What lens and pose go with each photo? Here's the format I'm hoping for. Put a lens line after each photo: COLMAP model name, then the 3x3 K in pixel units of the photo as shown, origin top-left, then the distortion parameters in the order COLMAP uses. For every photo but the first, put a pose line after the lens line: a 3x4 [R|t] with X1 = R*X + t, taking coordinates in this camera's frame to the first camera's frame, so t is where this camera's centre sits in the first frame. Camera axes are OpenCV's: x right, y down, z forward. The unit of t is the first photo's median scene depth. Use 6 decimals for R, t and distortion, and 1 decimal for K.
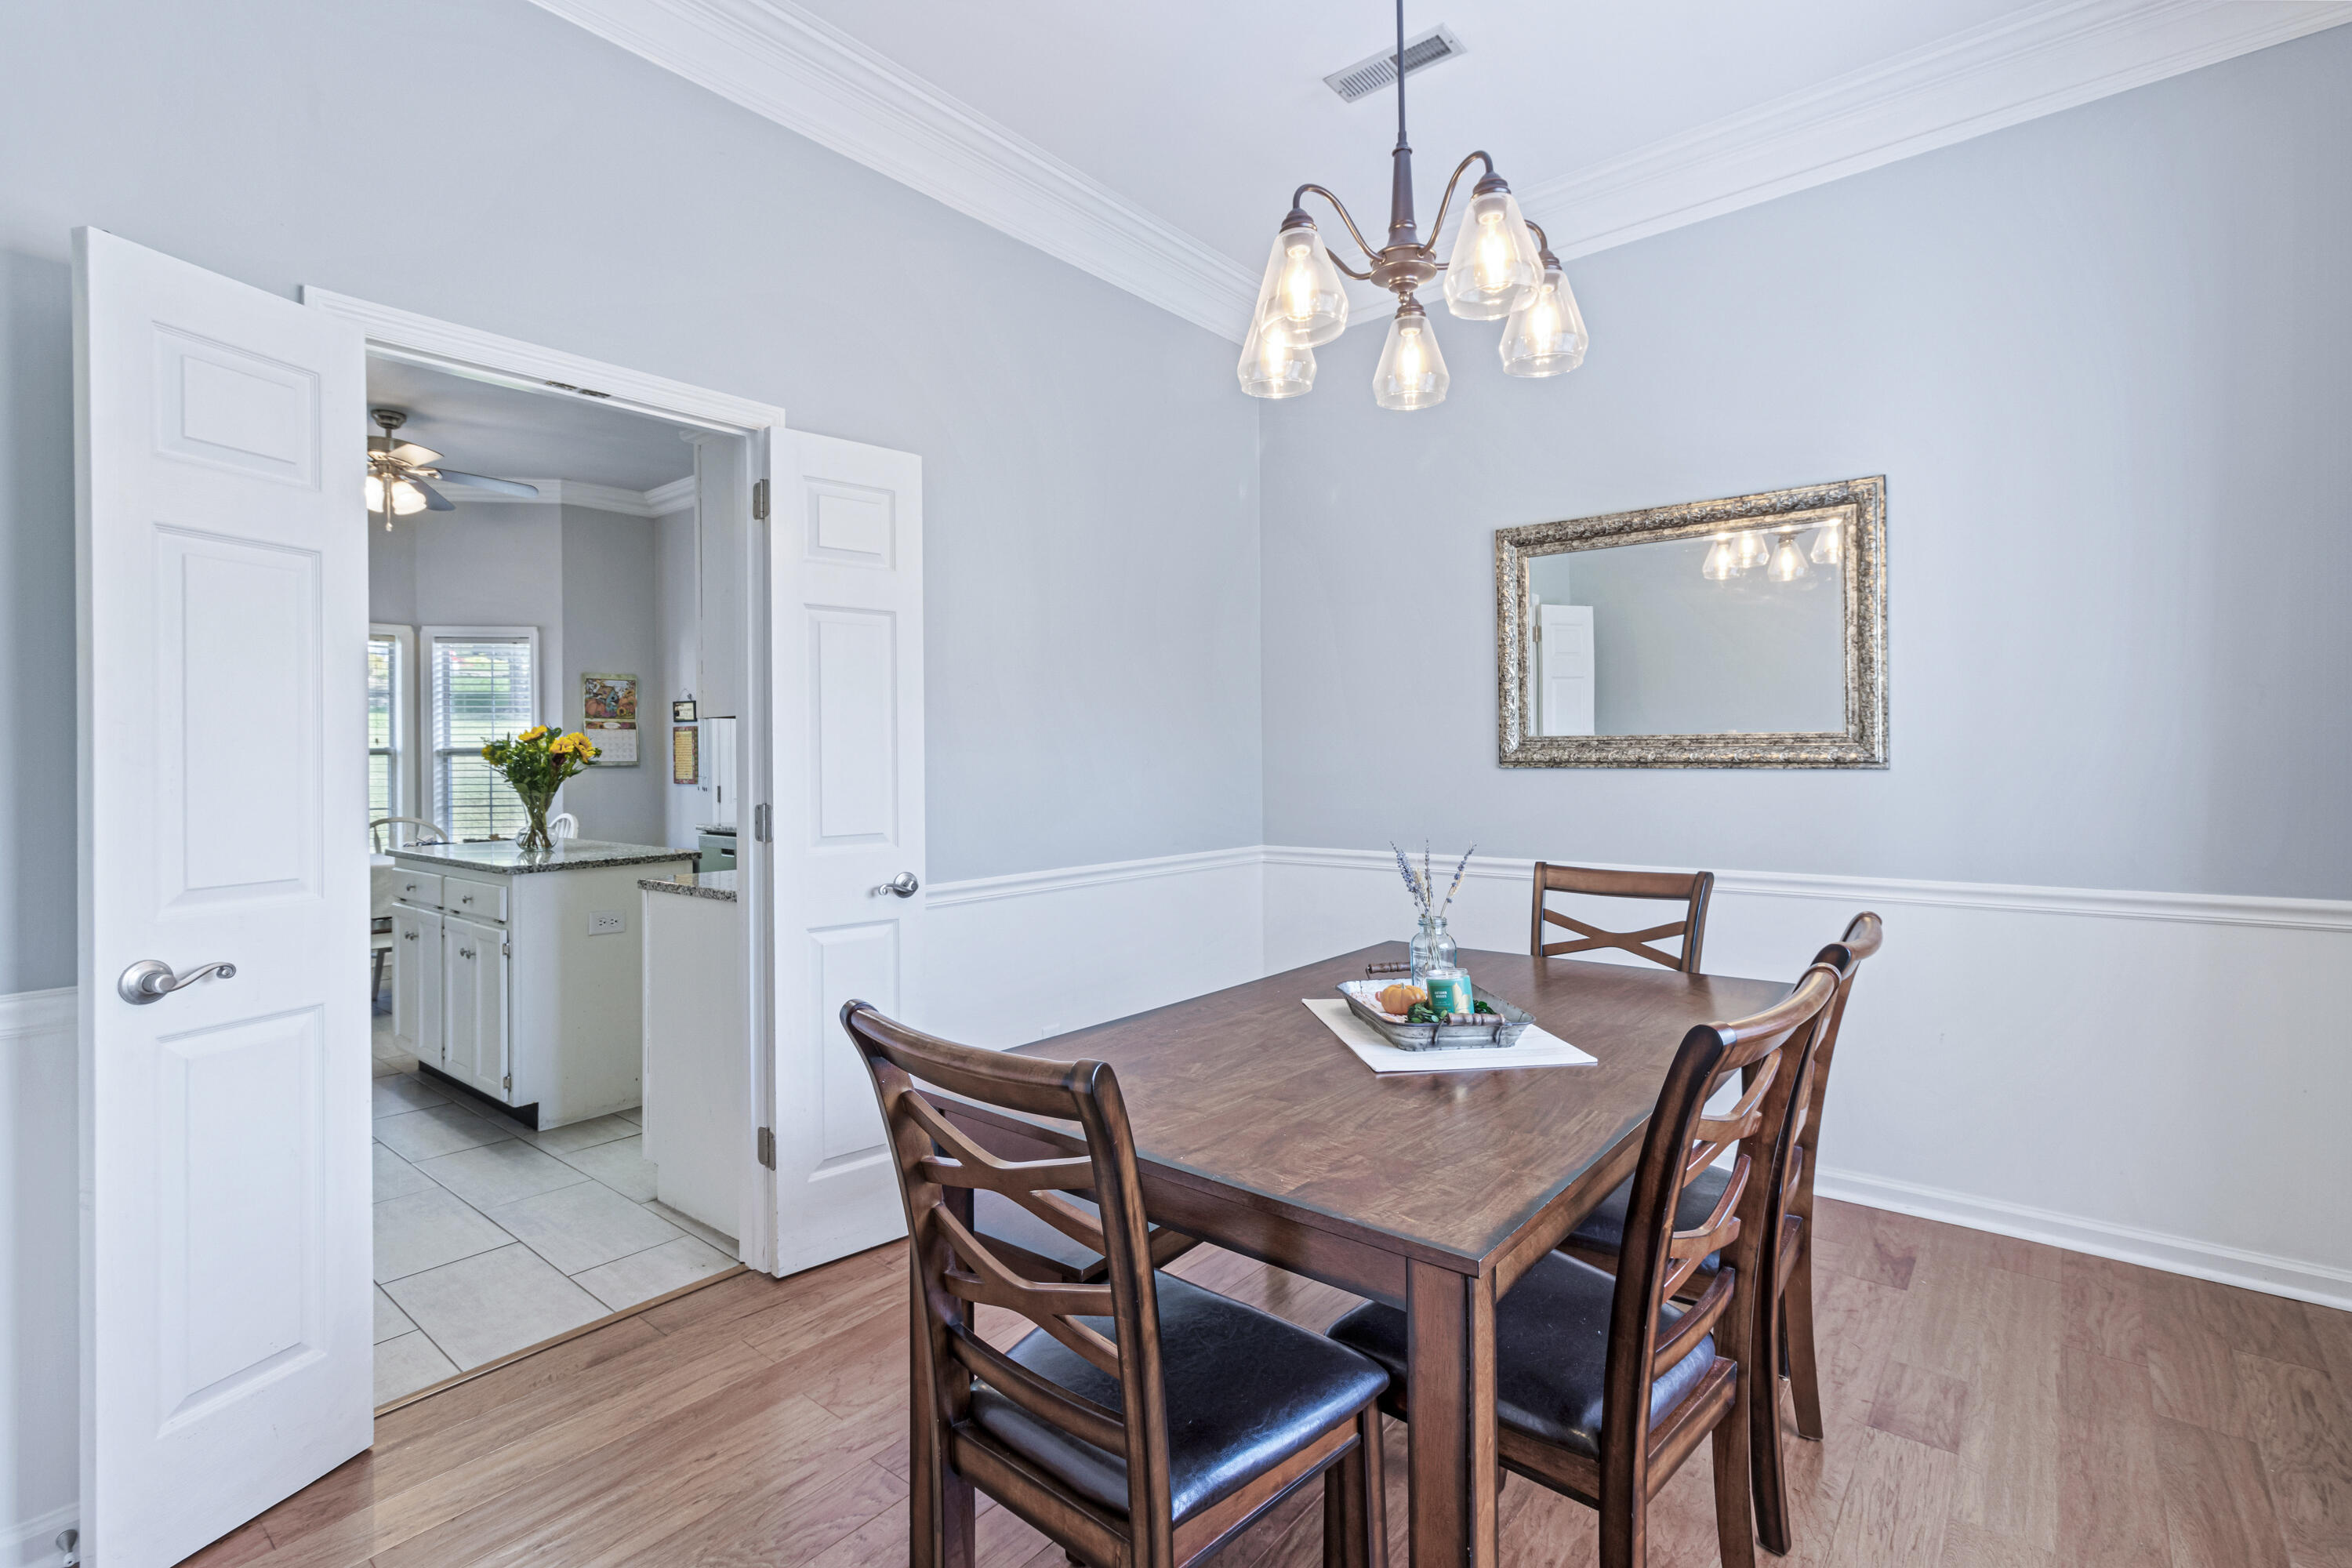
lens RADIAL K [[1094.9, 0, 1174.7], [0, 1094.9, 759.7], [0, 0, 1]] dist [0.002588, 0.000236]
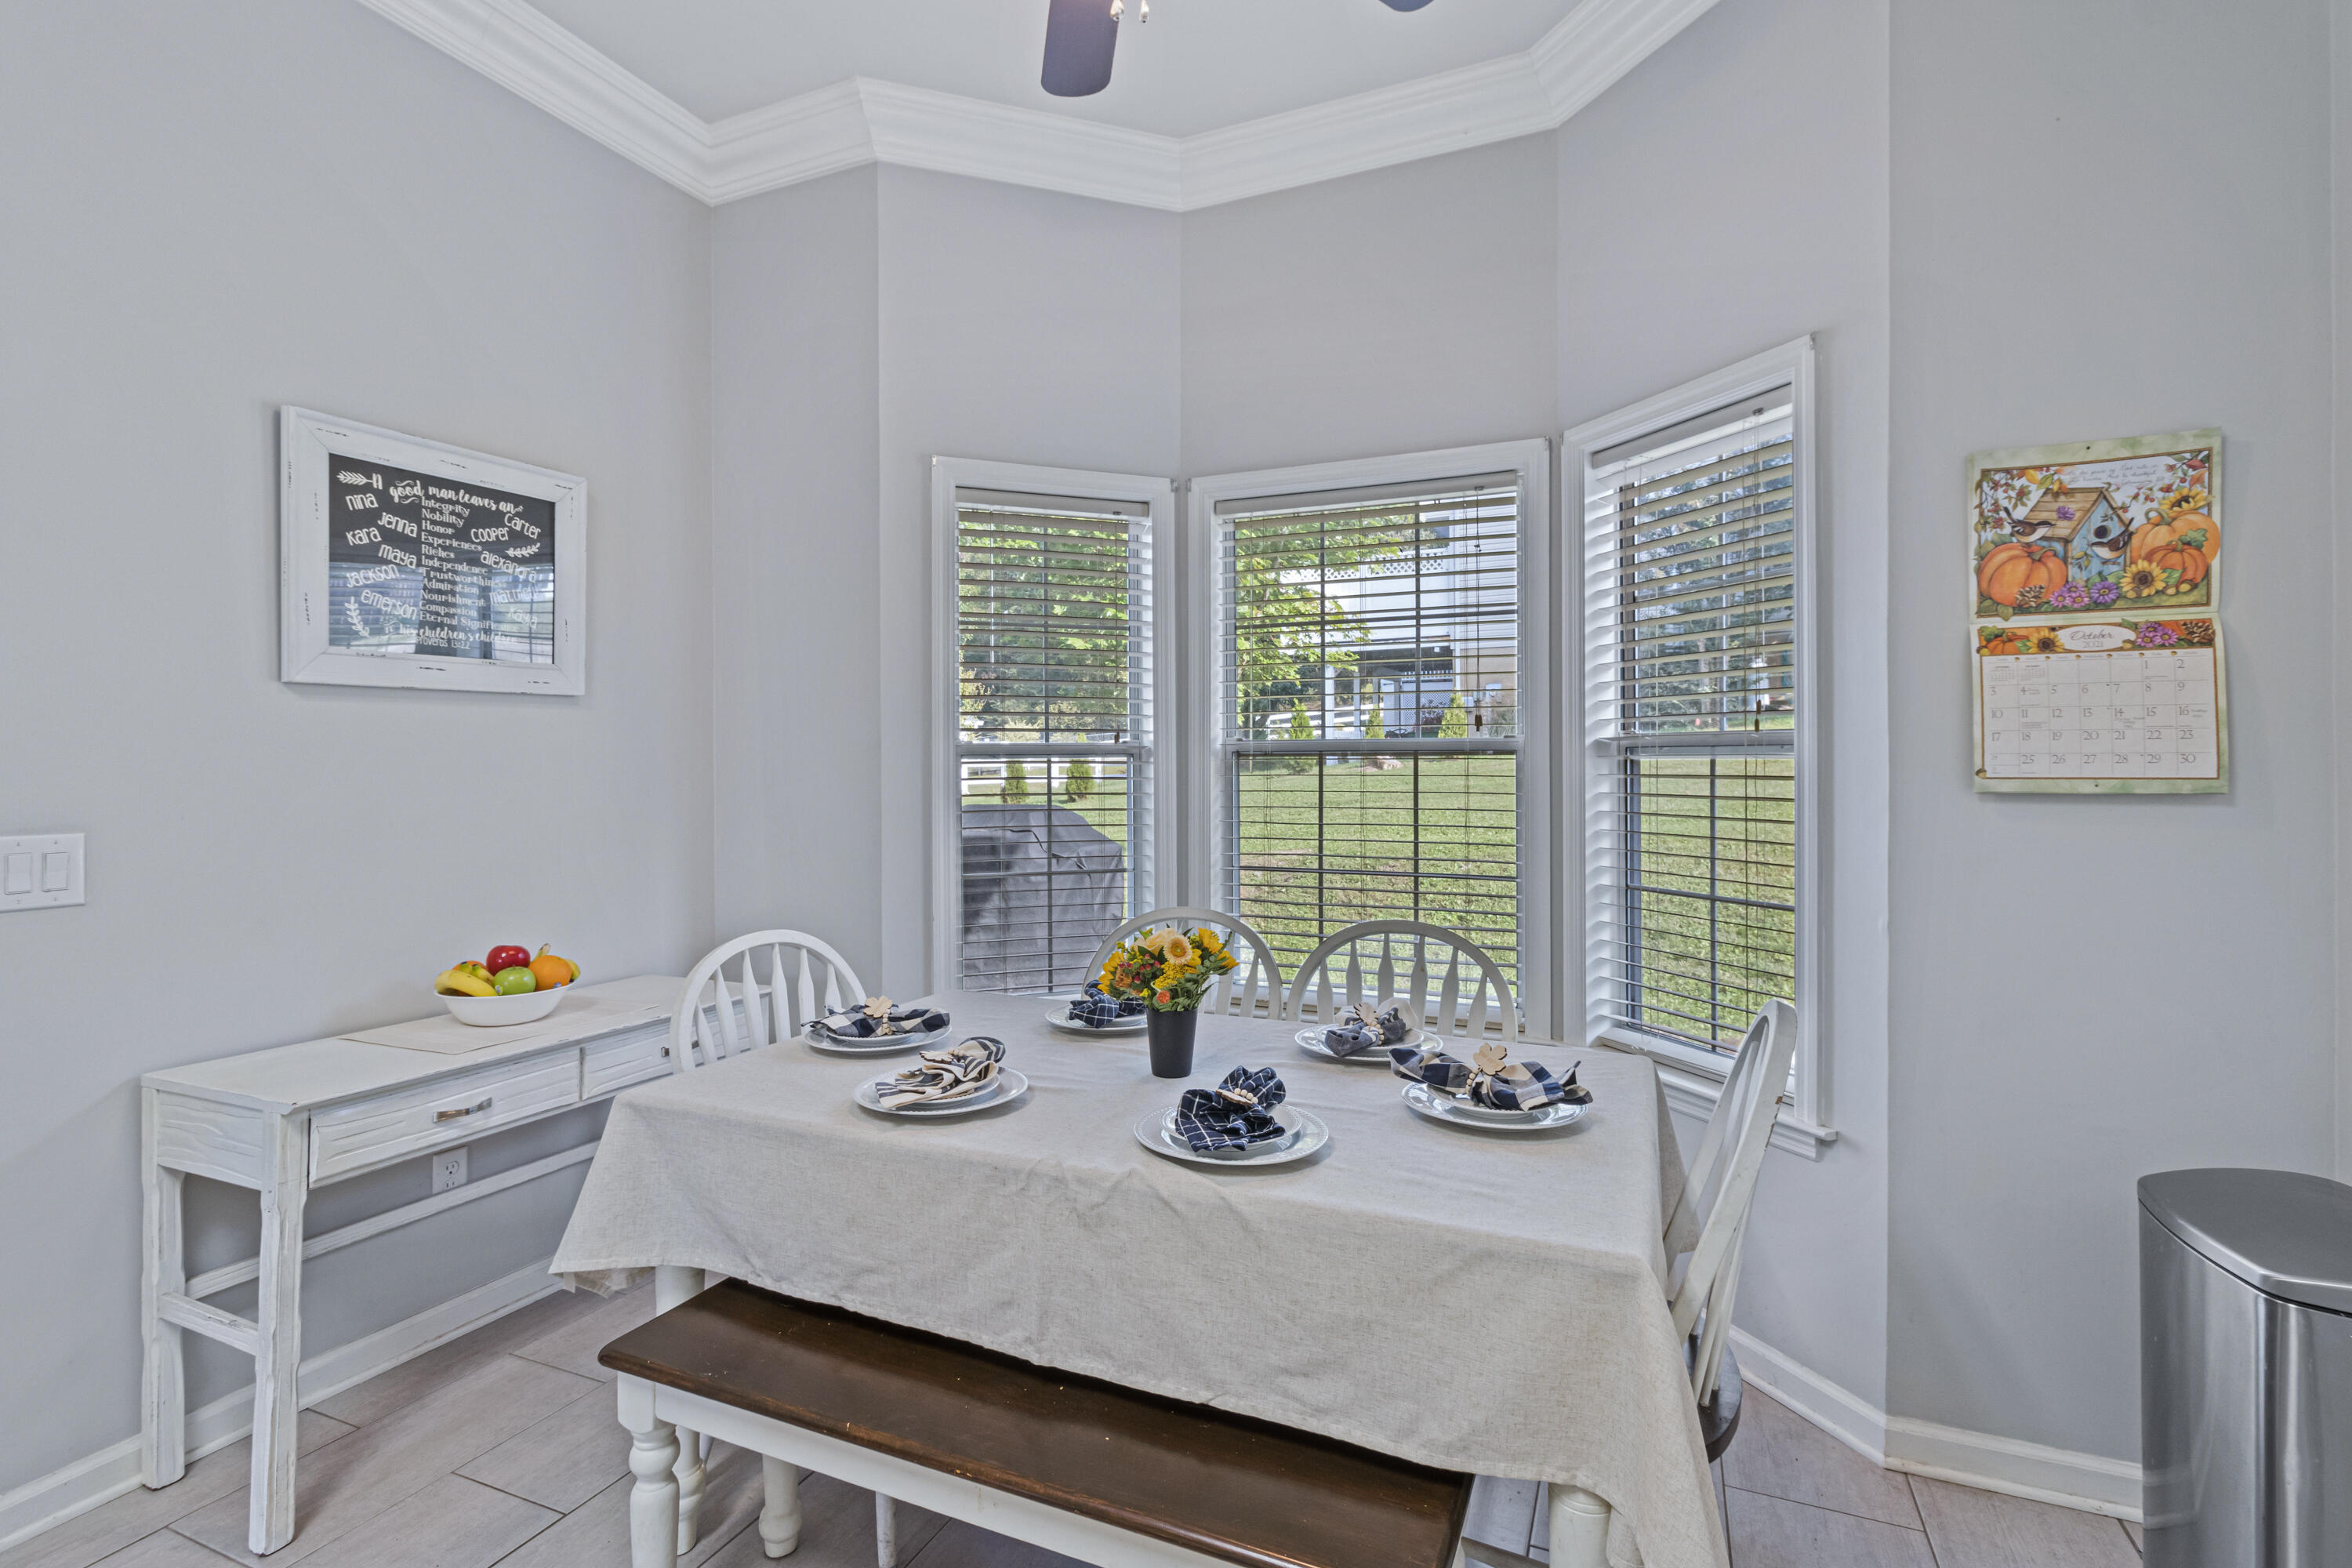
lens RADIAL K [[1094.9, 0, 1174.7], [0, 1094.9, 759.7], [0, 0, 1]] dist [0.002588, 0.000236]
pose [[0.275744, 0.003204, -0.961226, -0.332754], [-0.000232, 0.999995, 0.003267, -0.003234], [0.961231, -0.000678, 0.275744, 0.738007]]
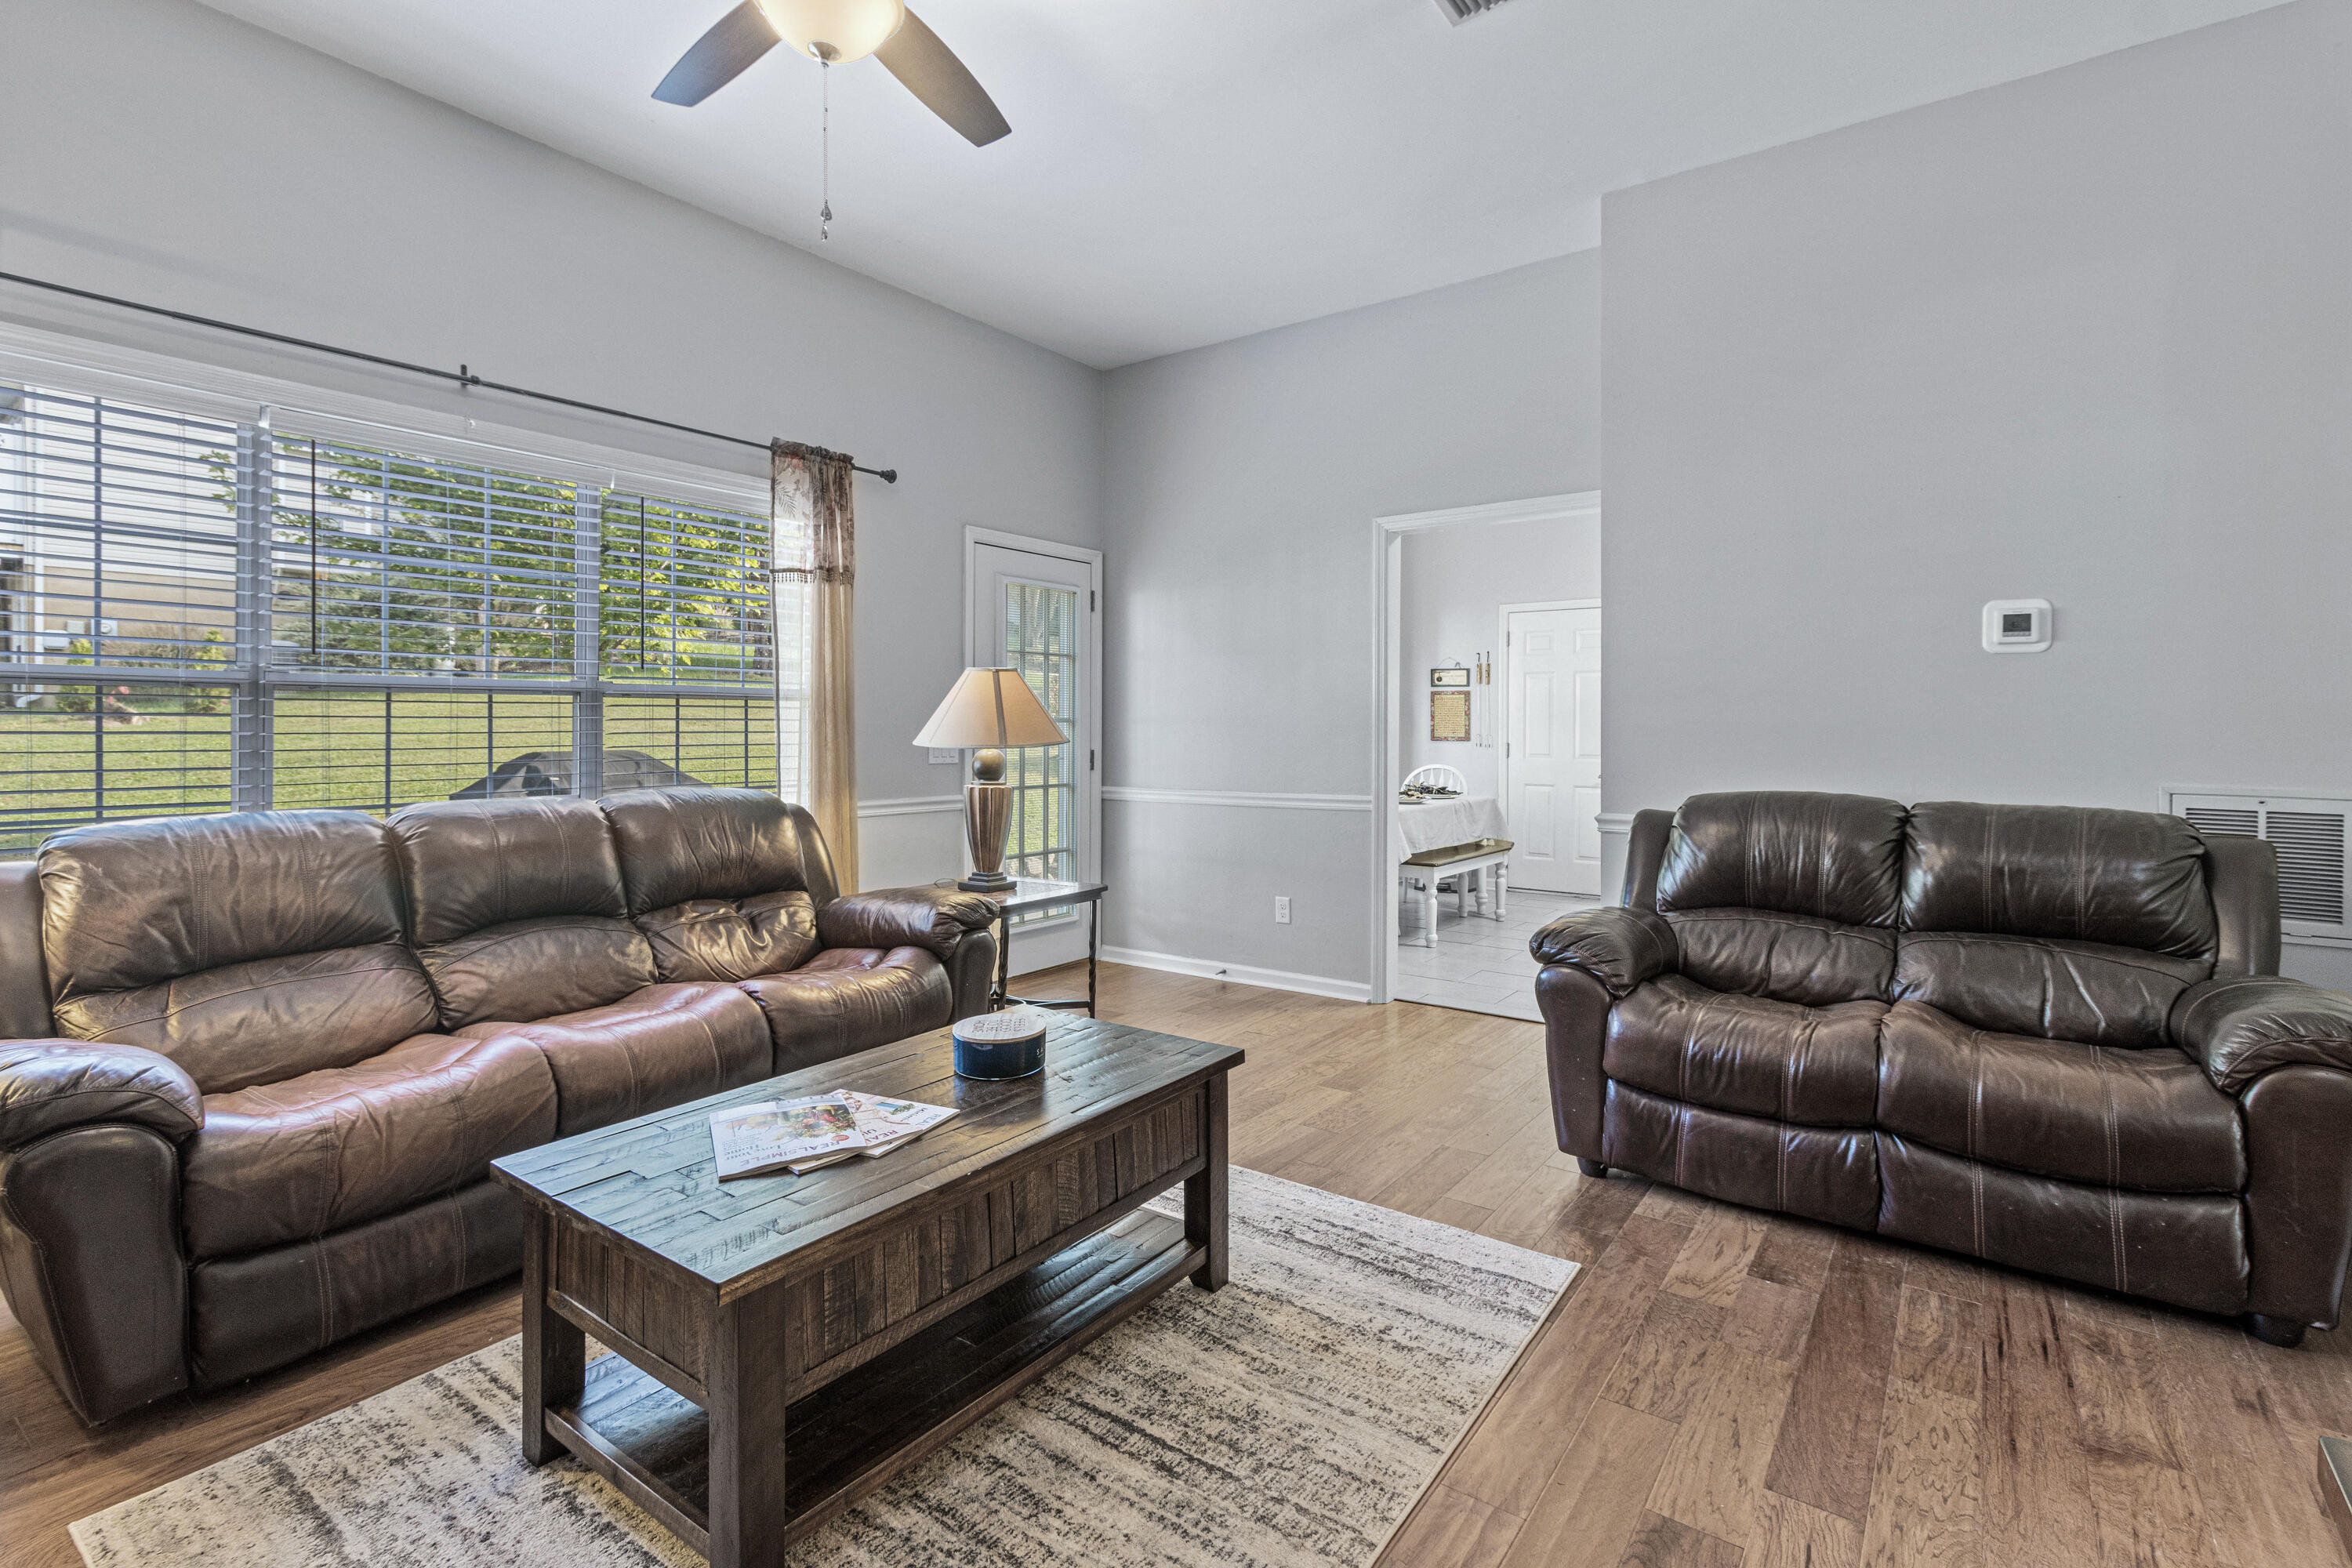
lens RADIAL K [[1107.7, 0, 1167.1], [0, 1107.7, 722.0], [0, 0, 1]] dist [0.002450, 0.000203]
pose [[0.998352, 0.012450, 0.056028, -0.825868], [-0.012121, 0.999907, -0.006214, 0.013602], [-0.056100, 0.005524, 0.998410, -0.144831]]
